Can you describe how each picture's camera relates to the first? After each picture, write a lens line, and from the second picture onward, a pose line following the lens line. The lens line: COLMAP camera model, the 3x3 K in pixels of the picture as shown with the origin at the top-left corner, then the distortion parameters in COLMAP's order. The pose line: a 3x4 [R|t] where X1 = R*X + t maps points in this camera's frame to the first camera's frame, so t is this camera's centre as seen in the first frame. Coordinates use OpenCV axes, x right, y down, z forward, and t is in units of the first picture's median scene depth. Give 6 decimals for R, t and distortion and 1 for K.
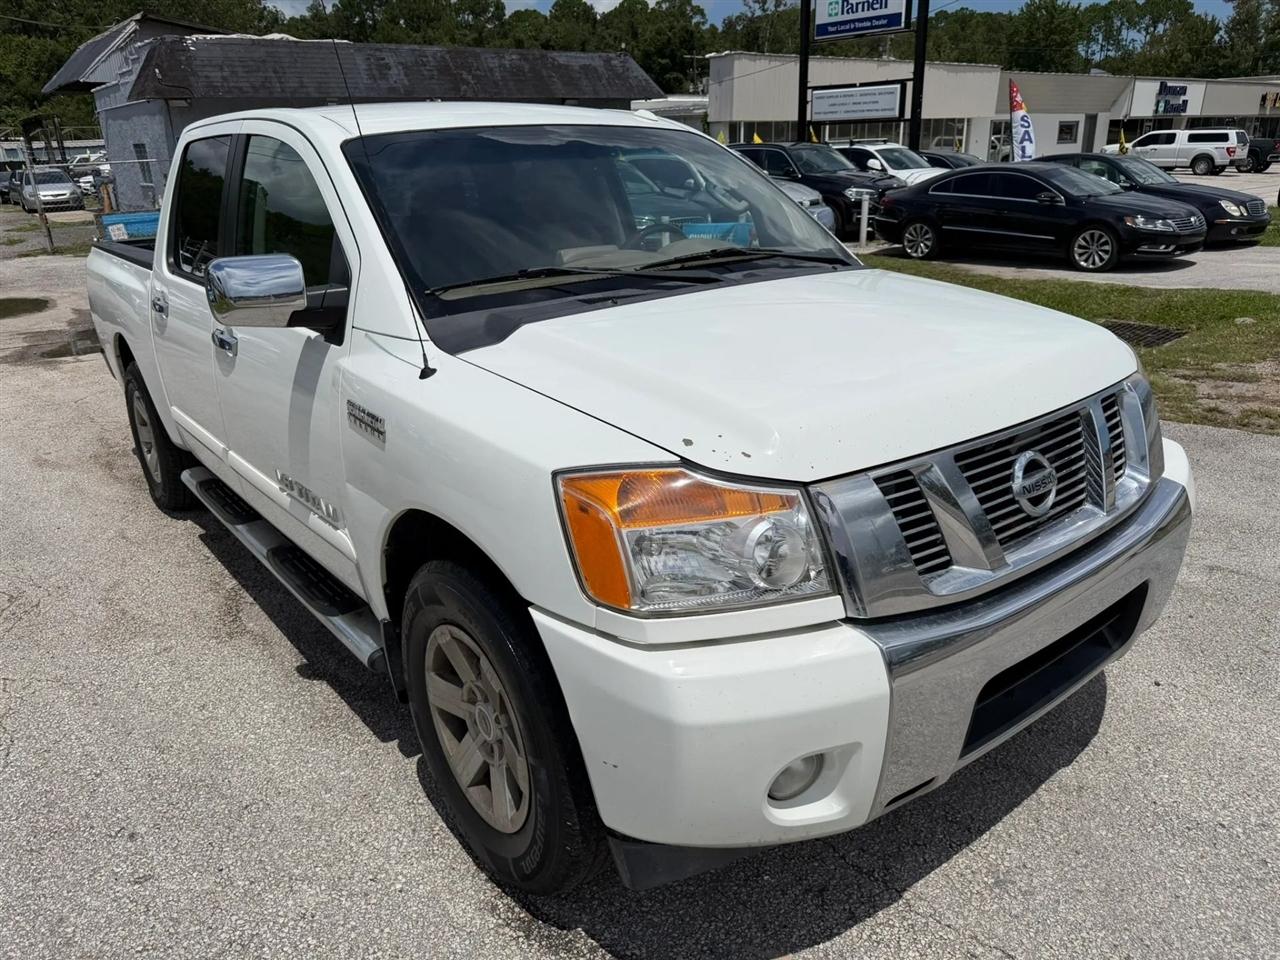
lens RADIAL K [[908.2, 0, 643.9], [0, 908.2, 477.8], [0, 0, 1]] dist [0.006530, -0.007671]
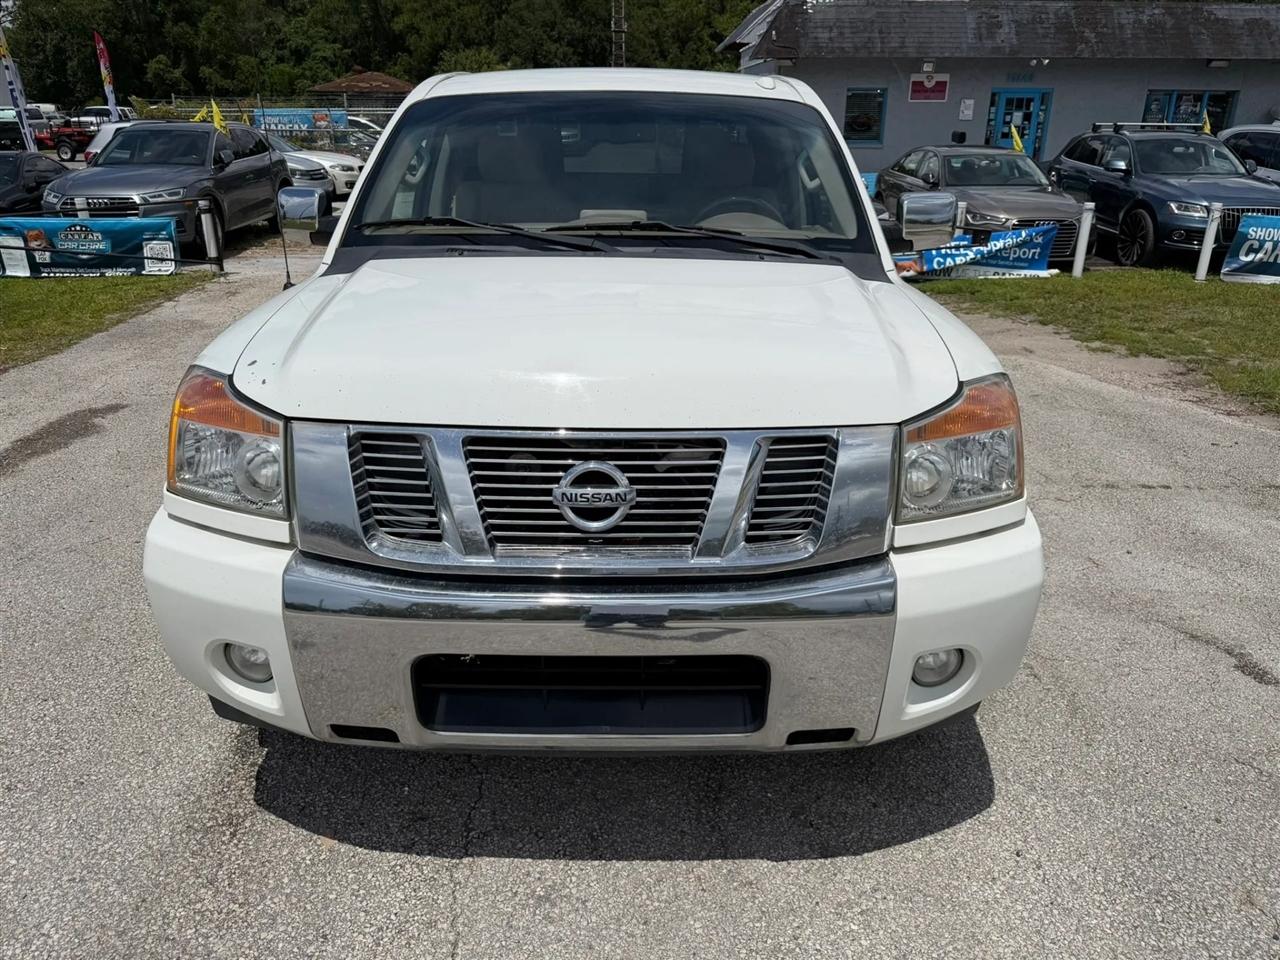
lens RADIAL K [[908.2, 0, 643.9], [0, 908.2, 477.8], [0, 0, 1]] dist [0.006530, -0.007671]
pose [[0.788897, 0.260811, -0.556435, 0.078158], [-0.239753, 0.964341, 0.112088, -0.010213], [0.565827, 0.044981, 0.823296, 0.021815]]
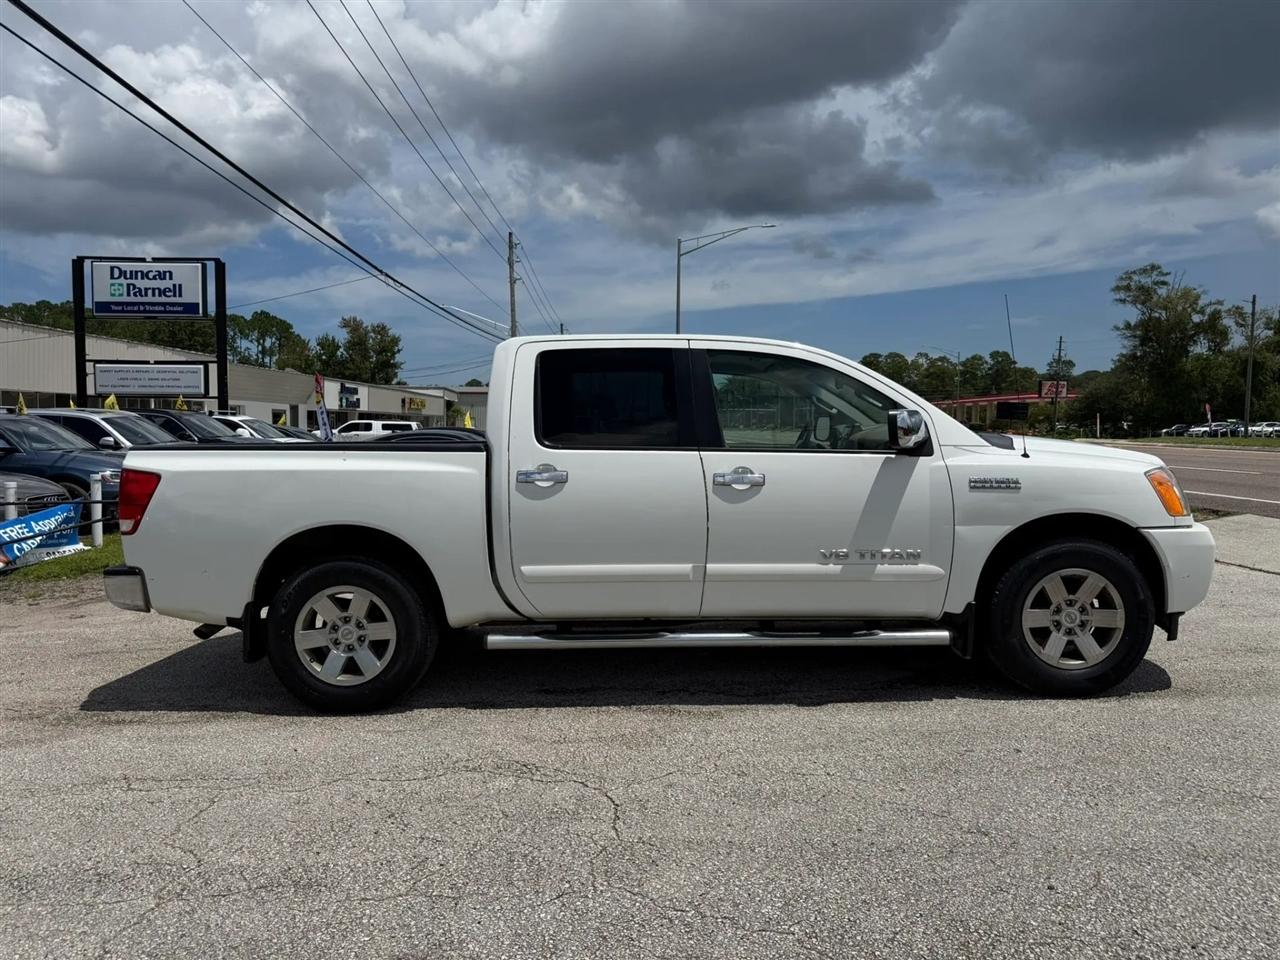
lens RADIAL K [[908.2, 0, 643.9], [0, 908.2, 477.8], [0, 0, 1]] dist [0.006530, -0.007671]
pose [[0.635403, -0.010549, 0.772108, -0.215317], [0.242372, 0.952099, -0.186451, 0.010326], [-0.733157, 0.305609, 0.607523, 0.030444]]
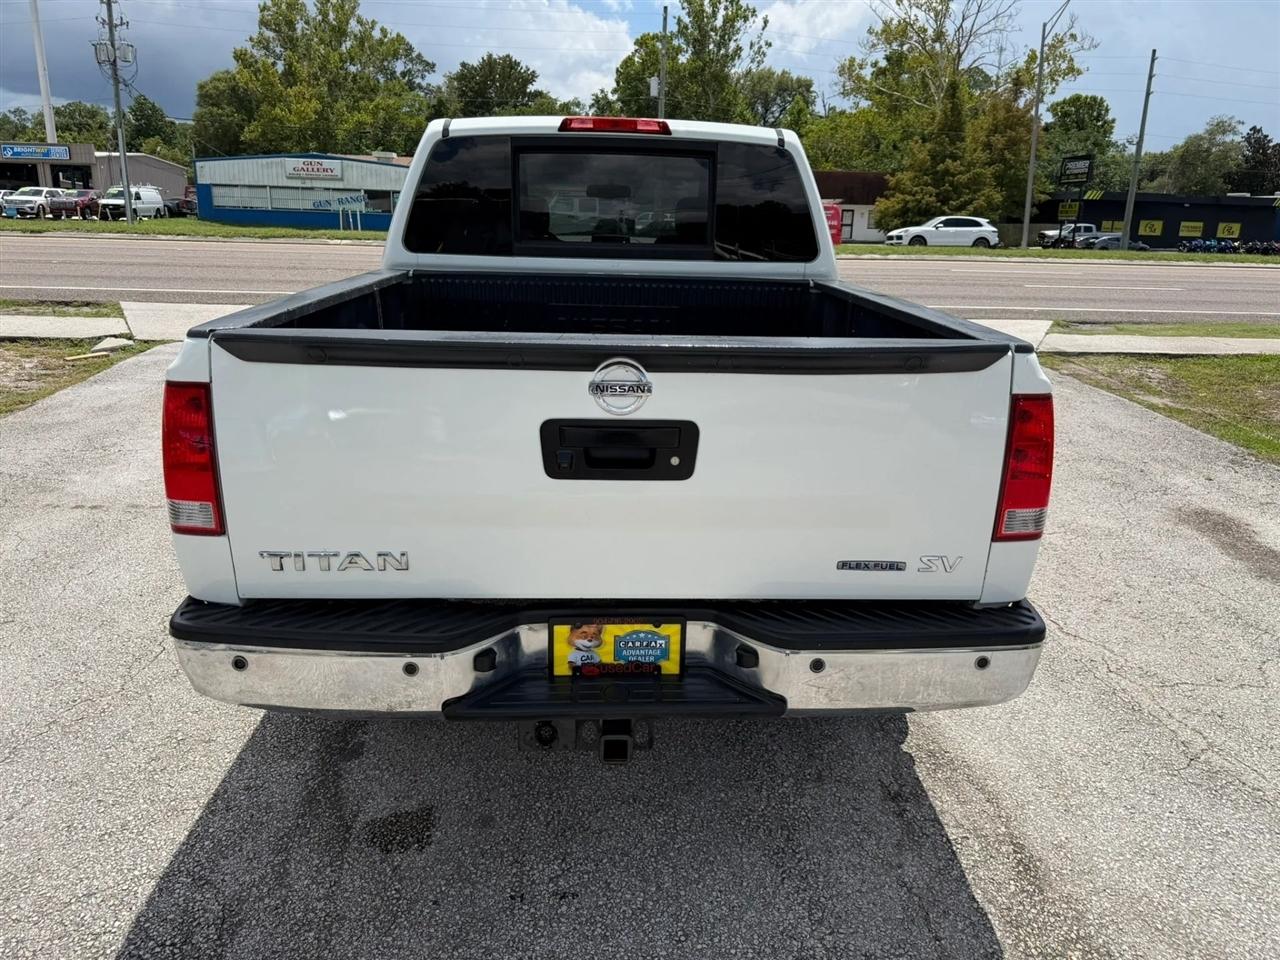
lens RADIAL K [[924.5, 0, 646.4], [0, 924.5, 478.9], [0, 0, 1]] dist [0.004801, -0.008315]
pose [[-0.806854, -0.152313, 0.570778, -0.157630], [0.200394, 0.838335, 0.506988, -0.096665], [-0.555724, 0.523445, -0.645891, 0.303223]]
